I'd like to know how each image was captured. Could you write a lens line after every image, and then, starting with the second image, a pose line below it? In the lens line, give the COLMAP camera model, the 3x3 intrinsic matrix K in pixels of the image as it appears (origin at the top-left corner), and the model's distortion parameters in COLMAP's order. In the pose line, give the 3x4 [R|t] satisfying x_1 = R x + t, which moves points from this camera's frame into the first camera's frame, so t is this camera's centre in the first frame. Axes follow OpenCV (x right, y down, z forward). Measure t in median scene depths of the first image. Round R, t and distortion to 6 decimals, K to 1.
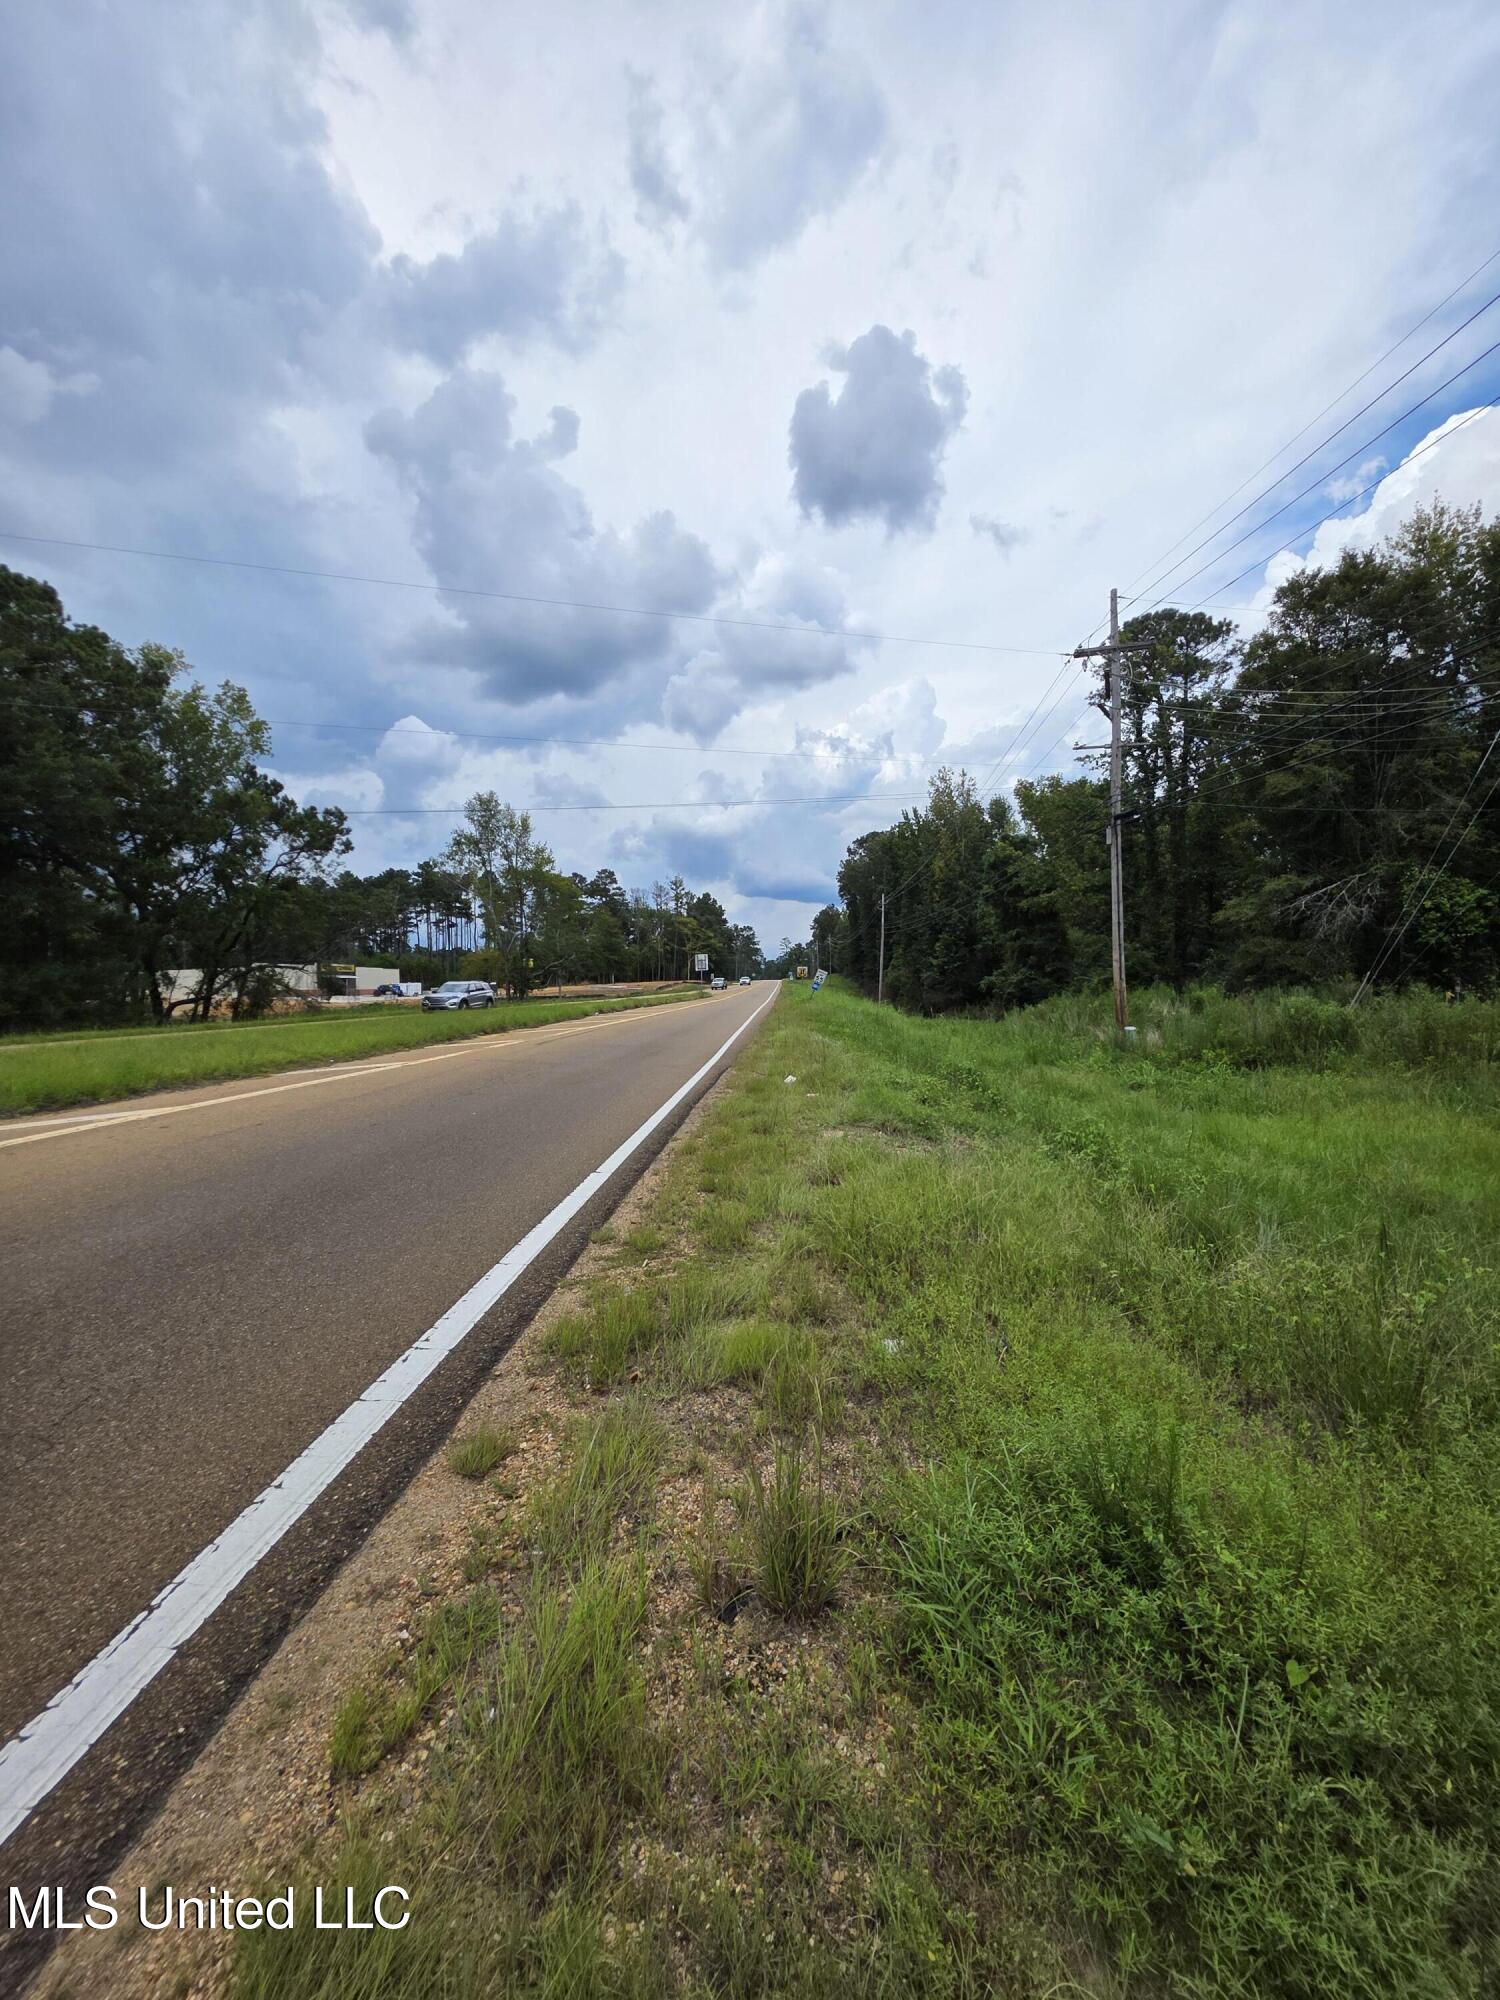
lens RADIAL K [[797.1, 0, 758.1], [0, 797.1, 997.2], [0, 0, 1]] dist [0.003660, -0.000439]
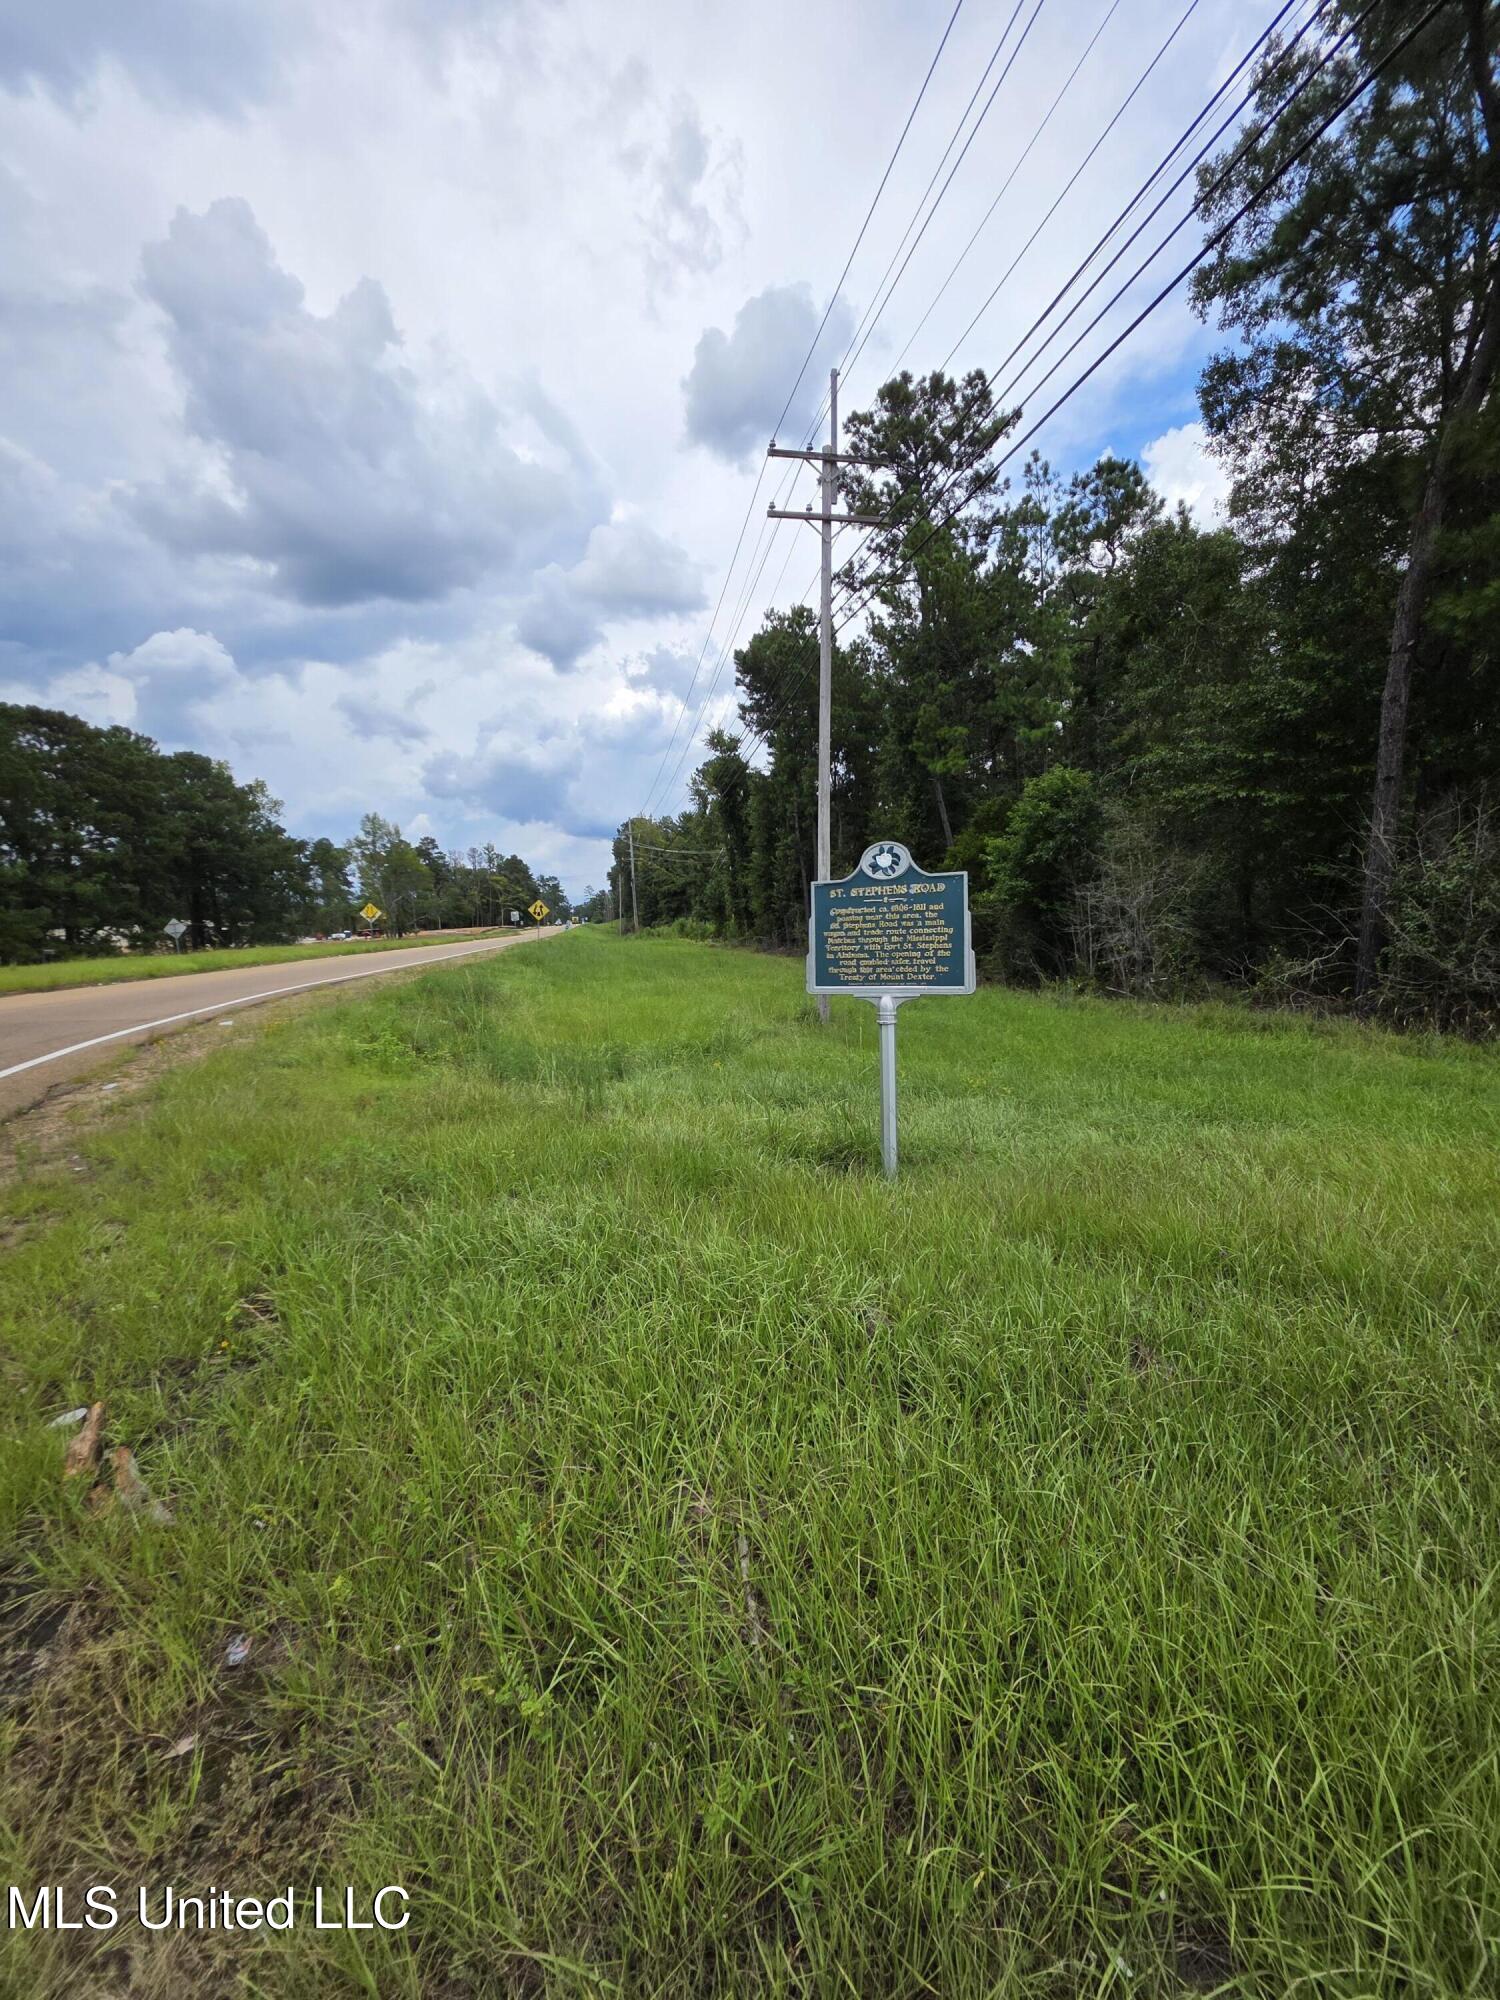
lens RADIAL K [[797.1, 0, 758.1], [0, 797.1, 997.2], [0, 0, 1]] dist [0.003660, -0.000439]
pose [[0.973761, -0.041766, 0.223708, 0.113411], [0.025500, 0.996849, 0.075114, 0.036626], [-0.226140, -0.067439, 0.971757, -1.884857]]
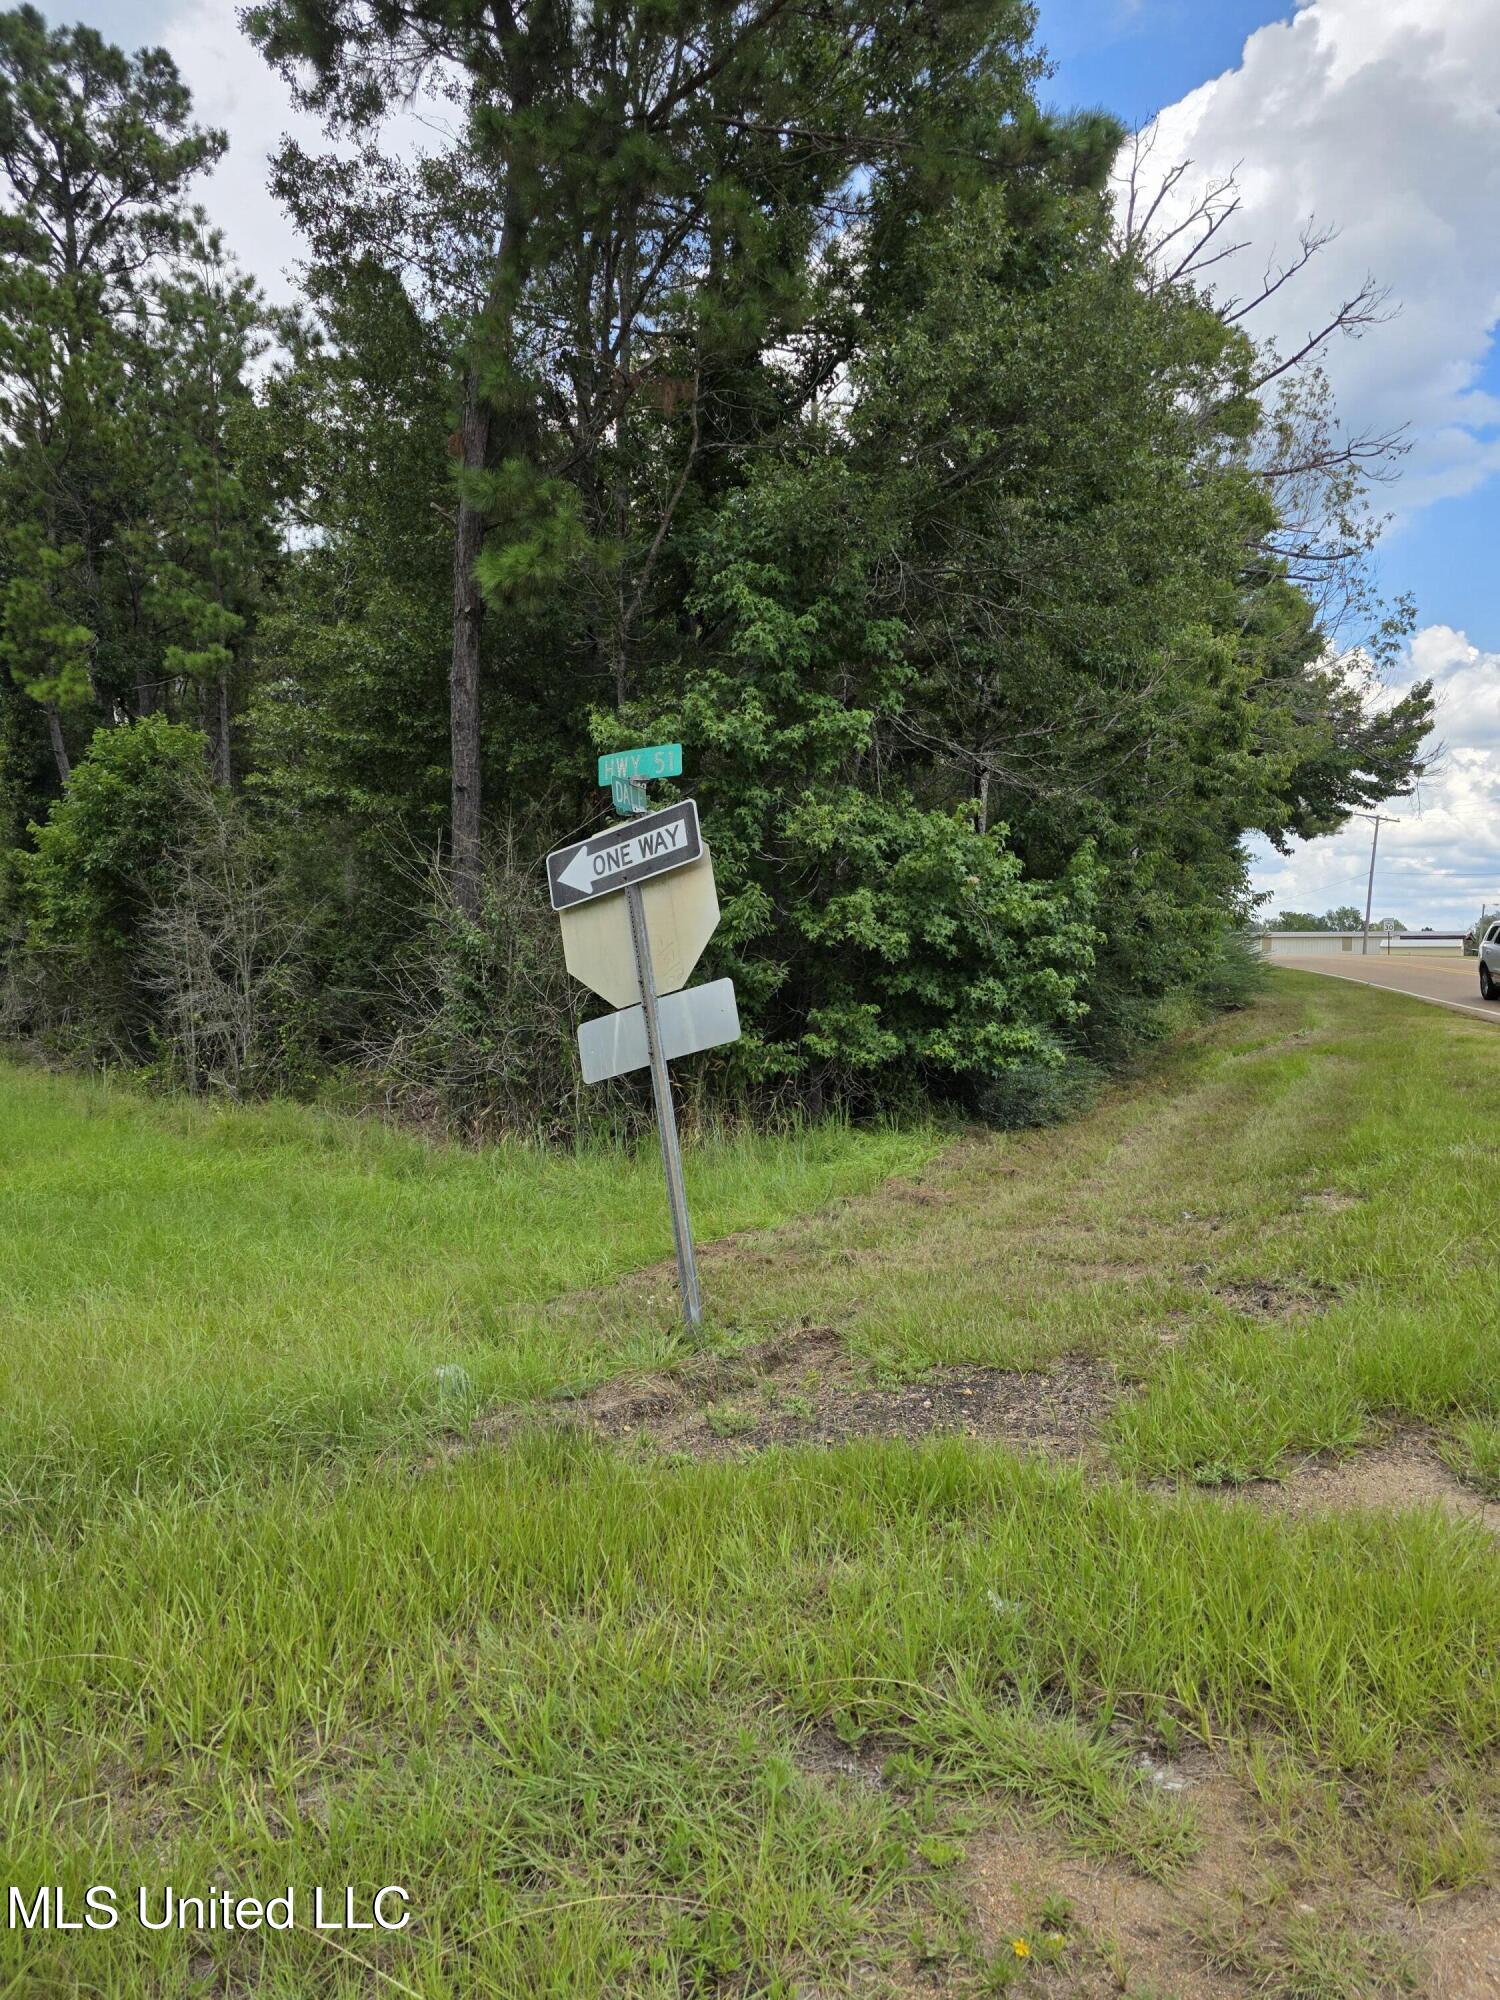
lens RADIAL K [[1338.6, 0, 756.5], [0, 1338.6, 1011.1], [0, 0, 1]] dist [0.067399, -0.054054]
pose [[0.733616, -0.011074, 0.679474, 0.247262], [-0.003989, 0.999780, 0.020602, 0.035774], [-0.679553, -0.017824, 0.733410, -1.981961]]
